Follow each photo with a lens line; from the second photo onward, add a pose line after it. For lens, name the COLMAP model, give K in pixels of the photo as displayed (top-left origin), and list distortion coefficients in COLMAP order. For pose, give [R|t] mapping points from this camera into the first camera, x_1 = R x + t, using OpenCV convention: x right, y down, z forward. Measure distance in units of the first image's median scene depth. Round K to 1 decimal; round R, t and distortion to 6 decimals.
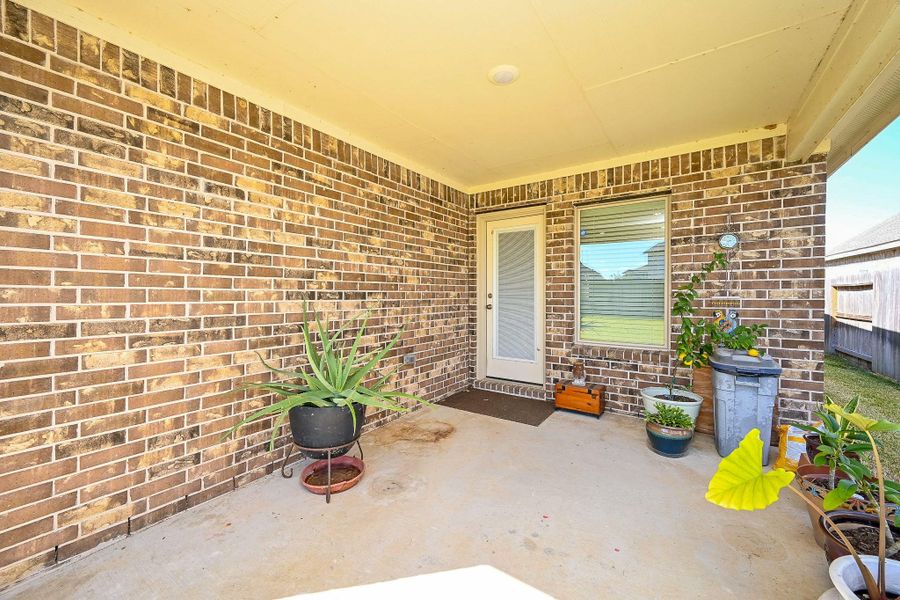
lens RADIAL K [[354.2, 0, 449.2], [0, 354.2, 299.6], [0, 0, 1]] dist [-0.000761, 0.000304]
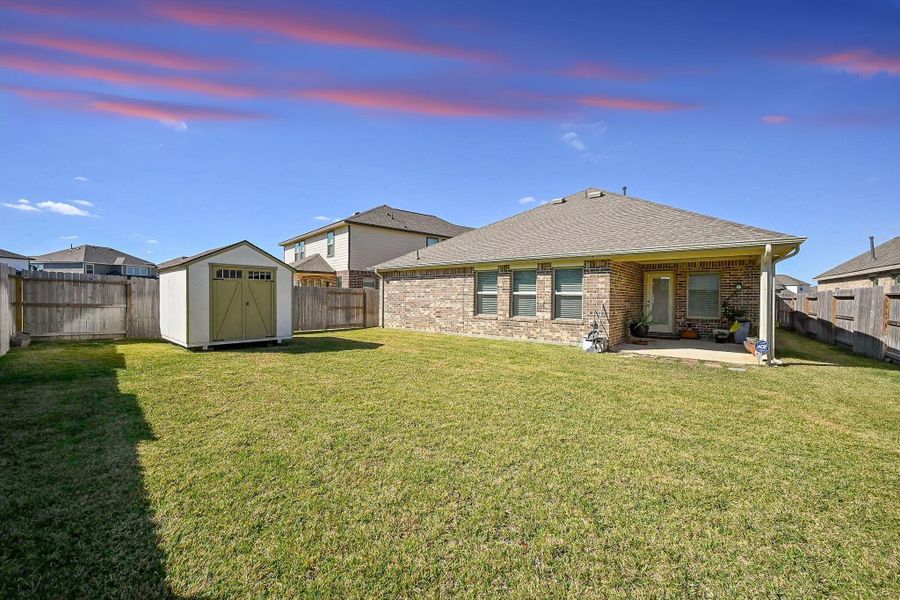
lens RADIAL K [[354.2, 0, 450.6], [0, 354.2, 300.3], [0, 0, 1]] dist [-0.000761, 0.000304]
pose [[0.996747, 0.010856, -0.079860, -1.281197], [-0.011546, 0.999900, -0.008184, 0.020791], [0.079763, 0.009079, 0.996772, -1.965860]]
